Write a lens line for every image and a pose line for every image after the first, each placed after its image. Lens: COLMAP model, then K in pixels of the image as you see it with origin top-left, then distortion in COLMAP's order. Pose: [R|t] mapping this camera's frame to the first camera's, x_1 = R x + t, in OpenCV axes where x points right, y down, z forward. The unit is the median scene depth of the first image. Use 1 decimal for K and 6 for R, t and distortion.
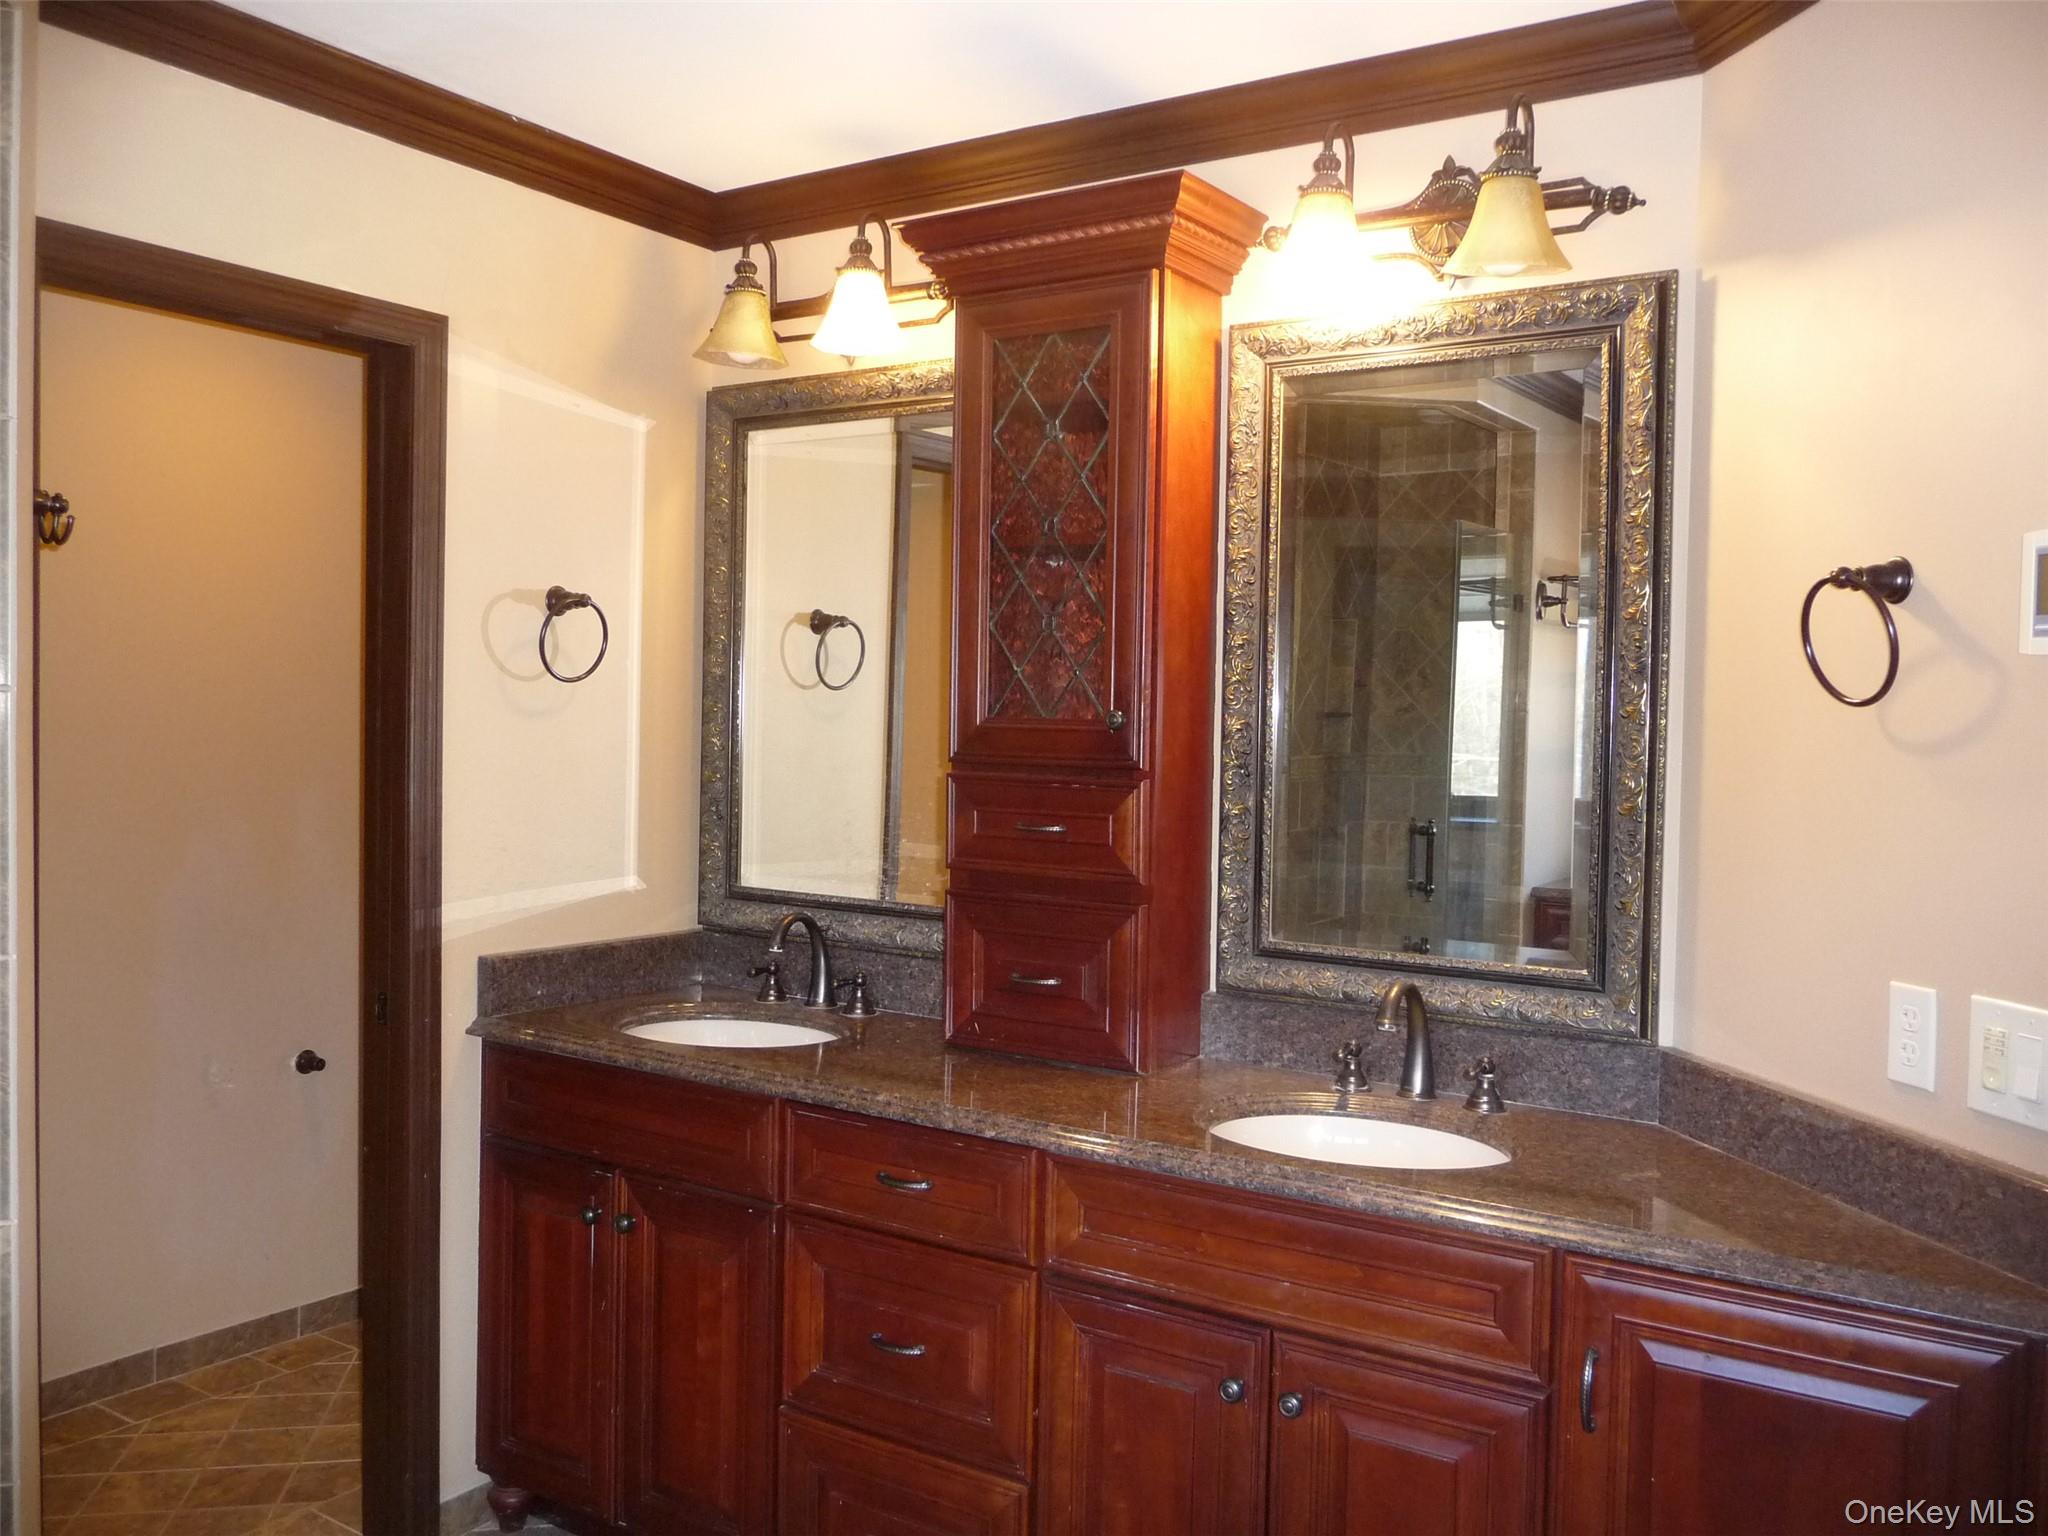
lens RADIAL K [[1671.7, 0, 1021.1], [0, 1671.7, 756.6], [0, 0, 1]] dist [-0.045541, 0.038892]
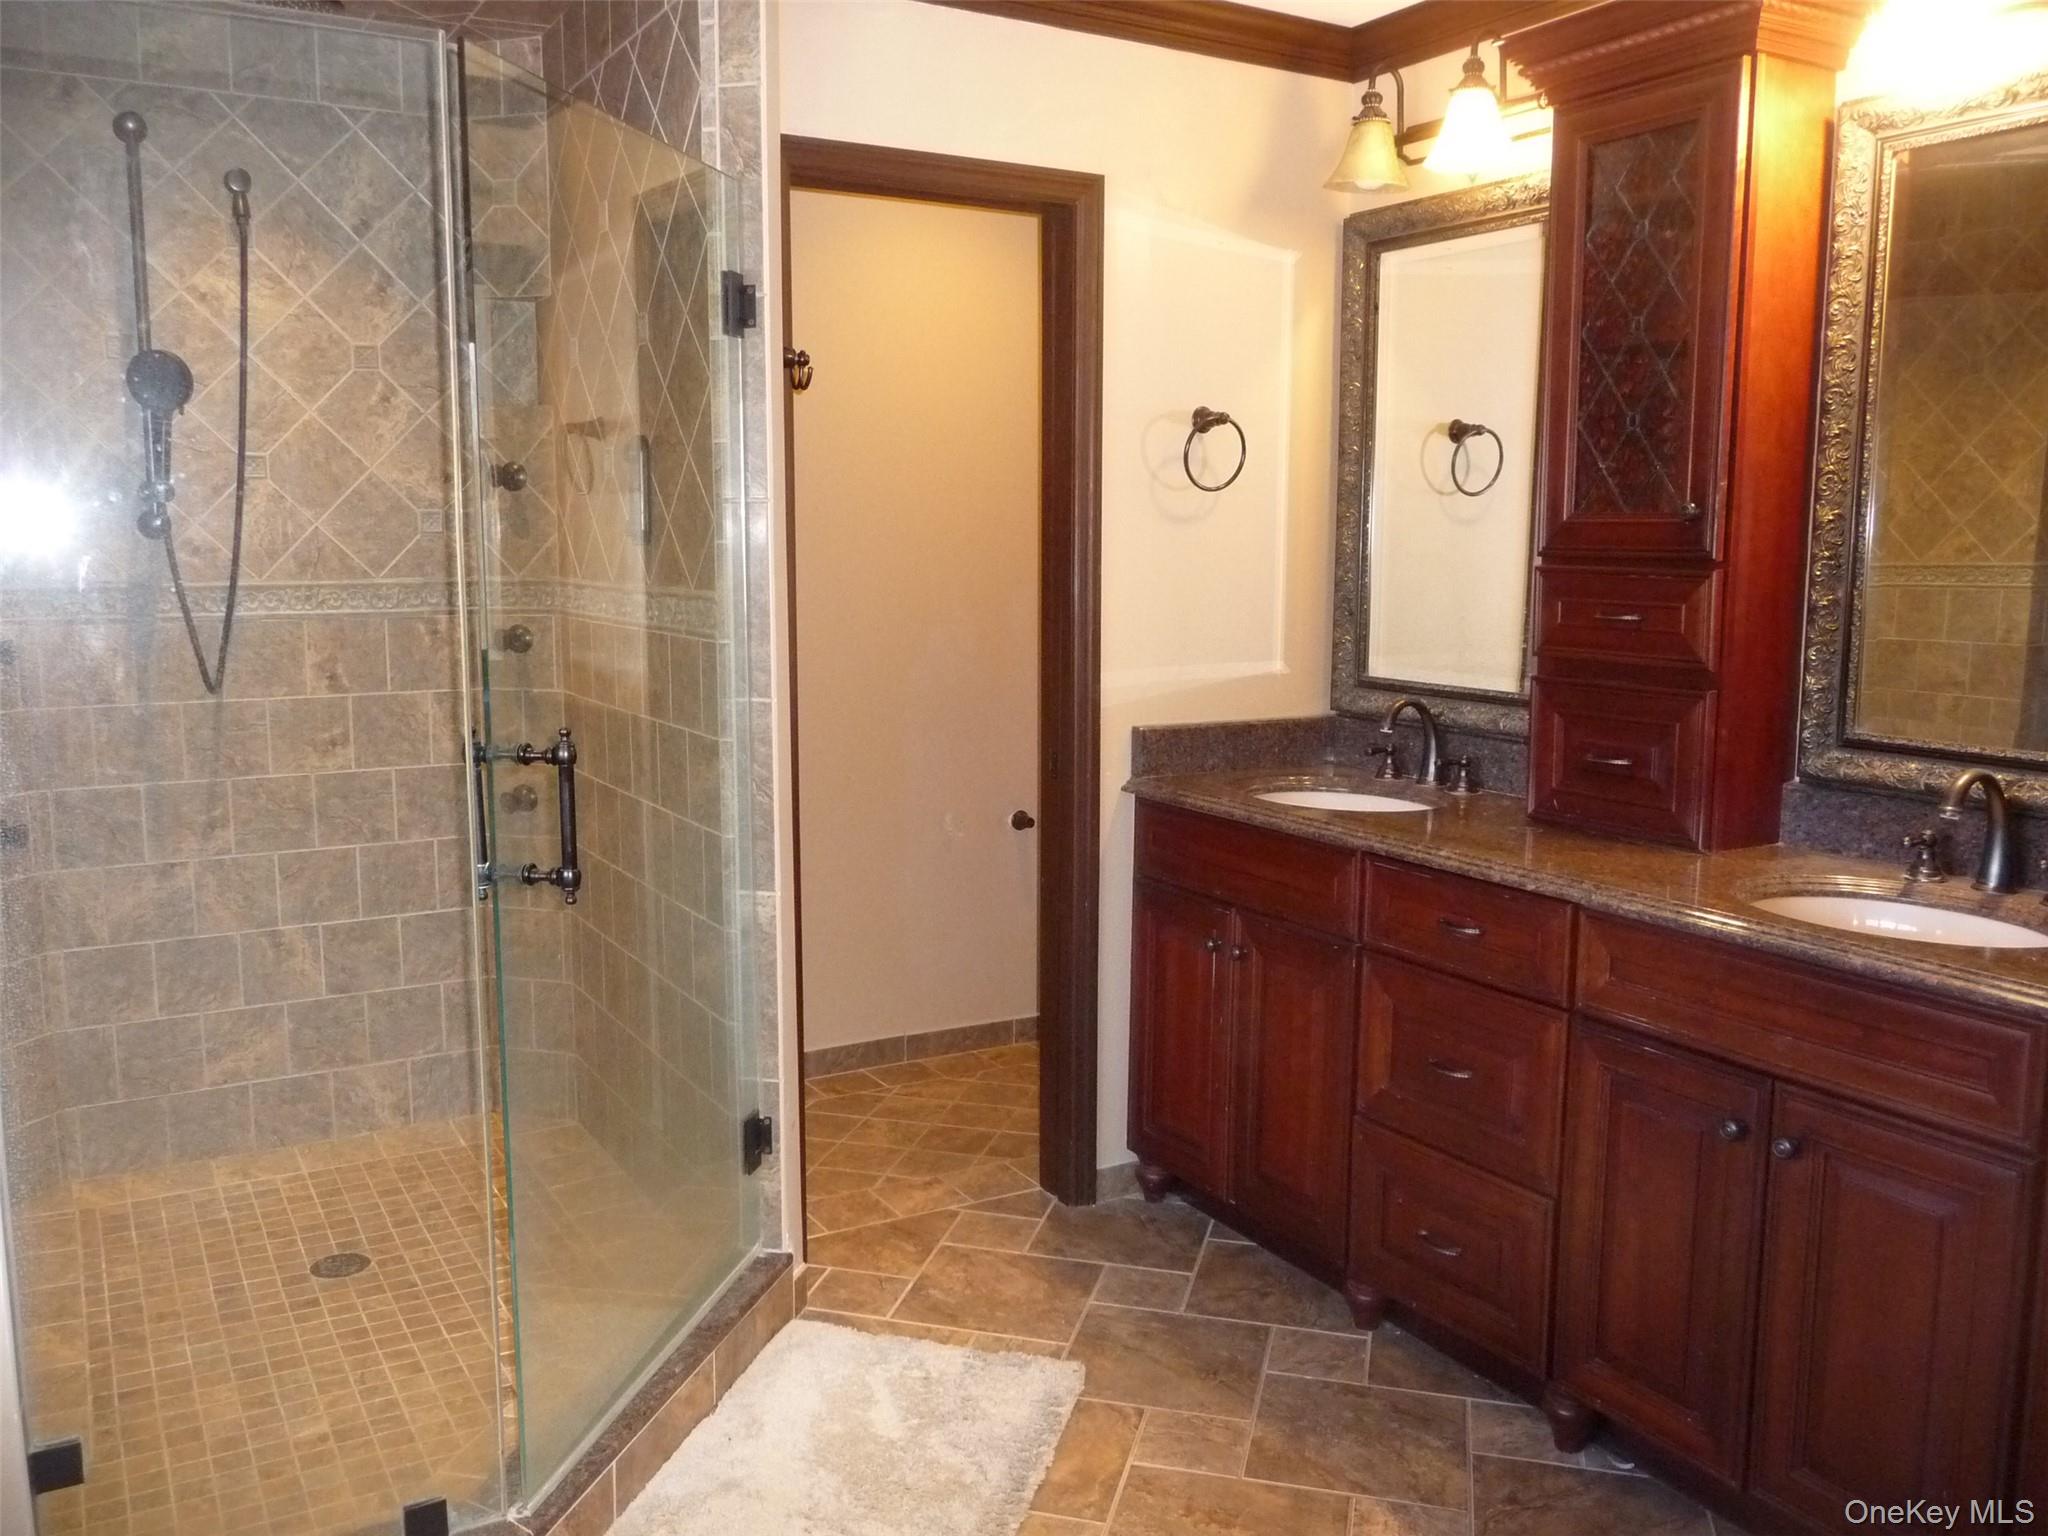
lens RADIAL K [[1671.7, 0, 1021.1], [0, 1671.7, 756.6], [0, 0, 1]] dist [-0.045541, 0.038892]
pose [[0.900275, 0.041124, -0.433375, 0.128007], [0.003124, 0.994892, 0.100898, 0.022759], [0.435311, -0.092190, 0.895547, -0.109630]]
